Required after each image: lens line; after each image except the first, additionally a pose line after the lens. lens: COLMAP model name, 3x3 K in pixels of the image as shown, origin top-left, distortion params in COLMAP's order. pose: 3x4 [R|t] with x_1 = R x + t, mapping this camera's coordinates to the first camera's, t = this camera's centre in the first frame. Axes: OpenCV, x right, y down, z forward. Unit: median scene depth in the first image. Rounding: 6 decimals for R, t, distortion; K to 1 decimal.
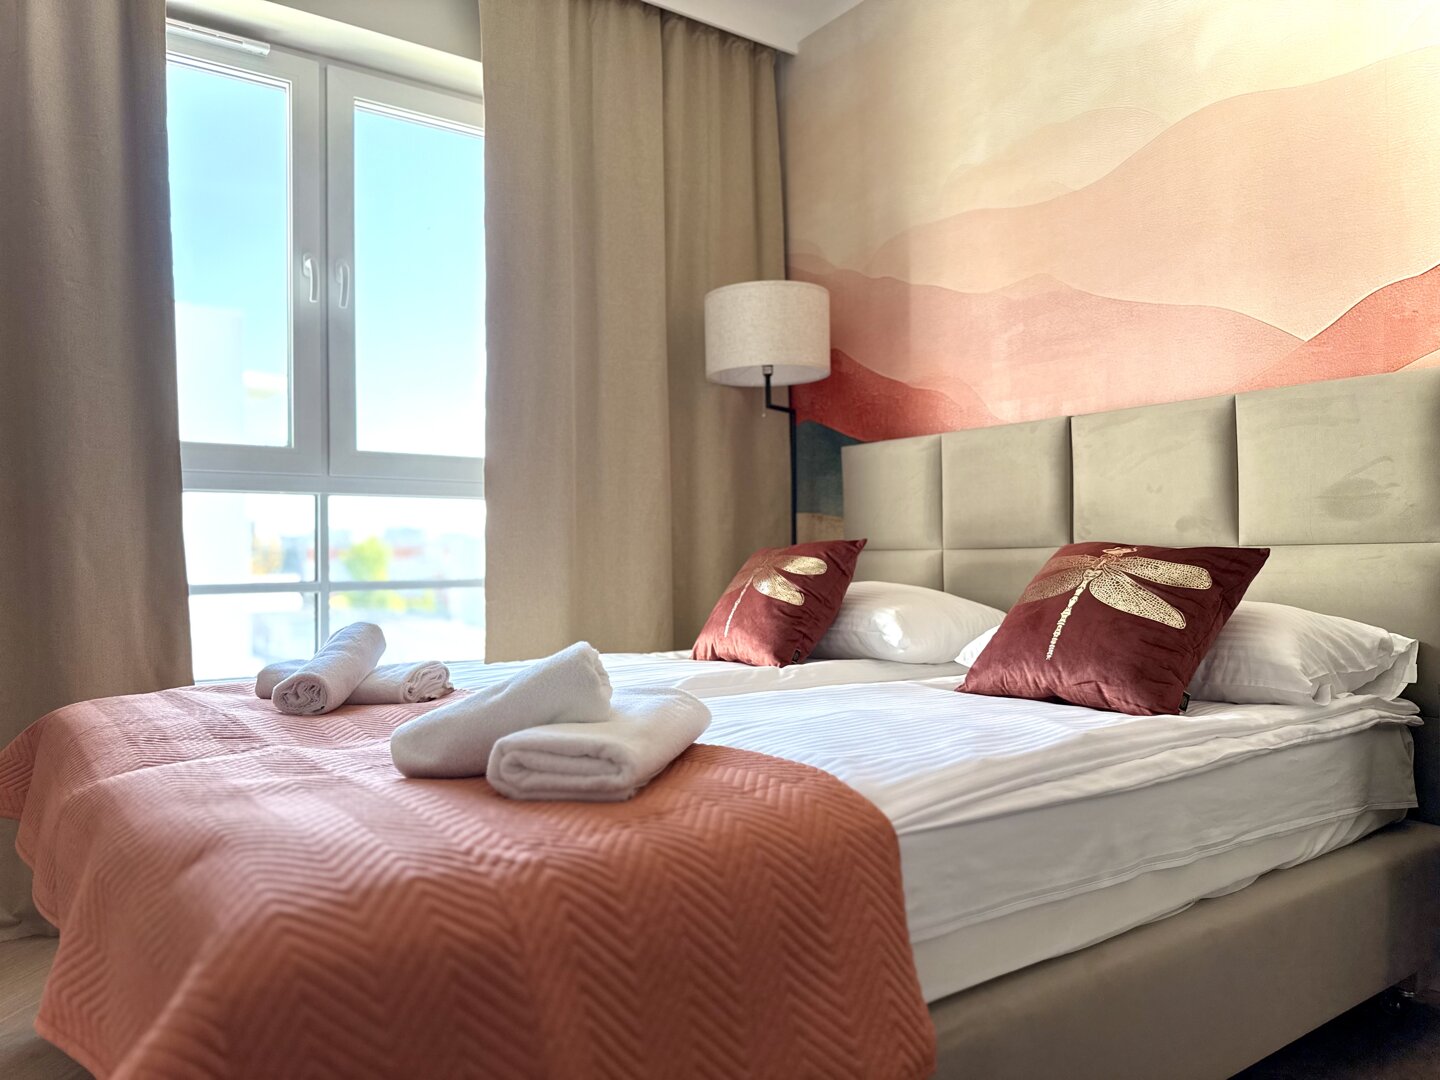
lens RADIAL K [[1005.6, 0, 720.0], [0, 1005.6, 540.0], [0, 0, 1]] dist [0.160042, -0.278107]
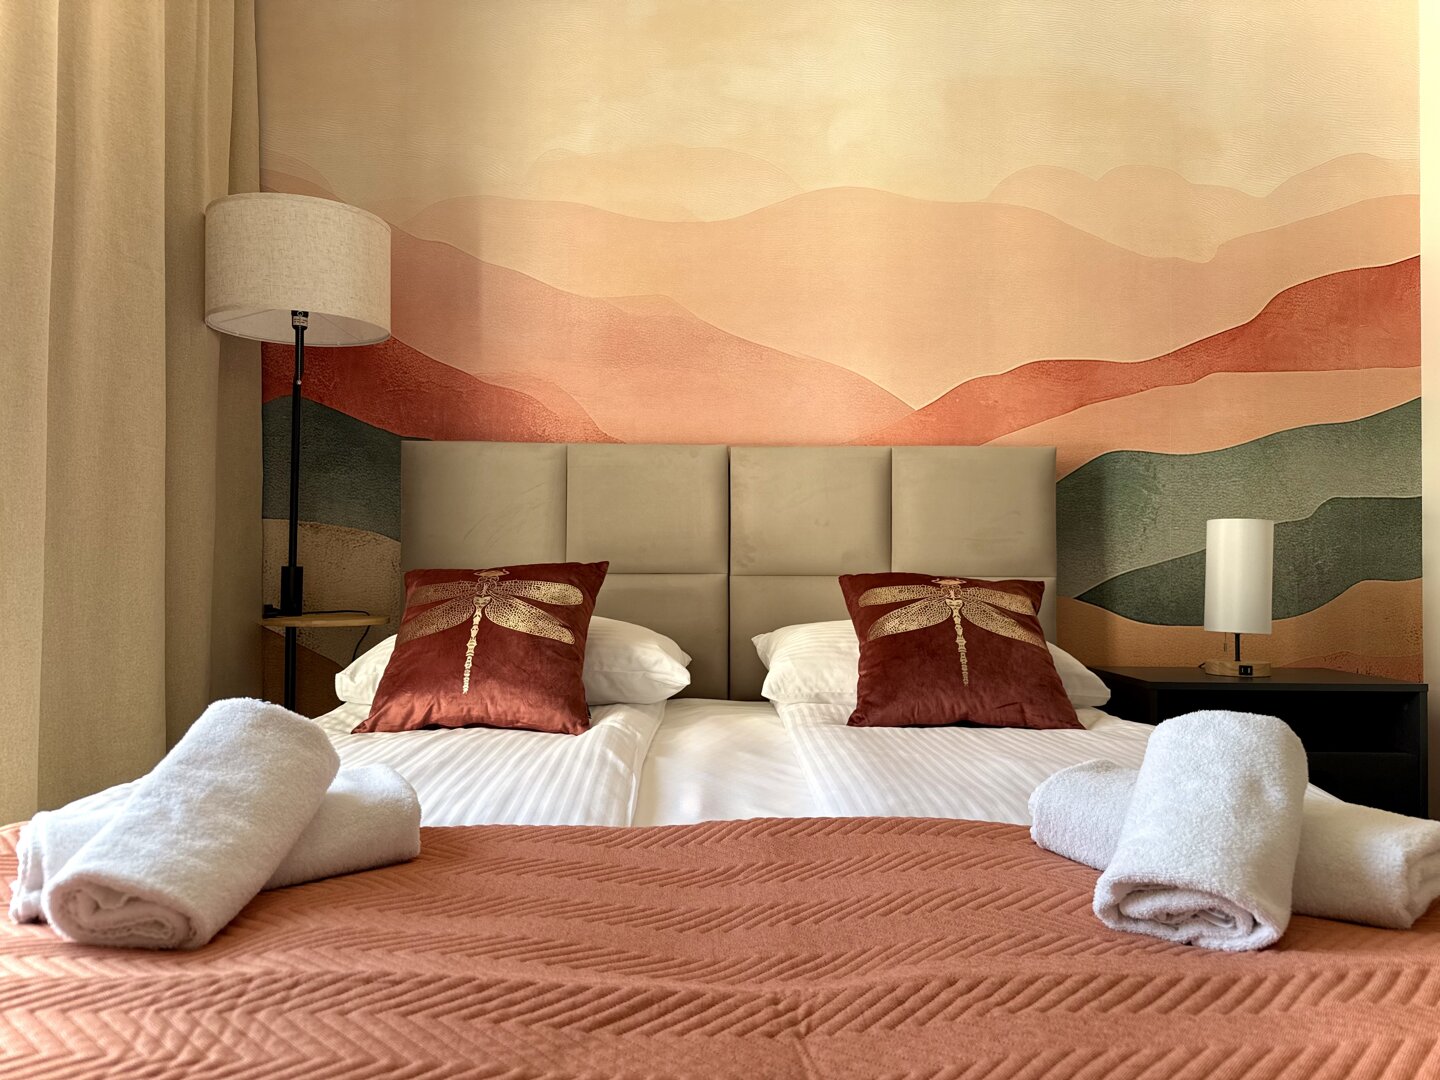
lens RADIAL K [[1005.6, 0, 720.0], [0, 1005.6, 540.0], [0, 0, 1]] dist [0.160042, -0.278107]
pose [[0.576627, 0.037092, 0.816165, -0.476164], [-0.026296, 0.999294, -0.026836, 0.000683], [-0.816585, -0.005987, 0.577195, 0.416622]]
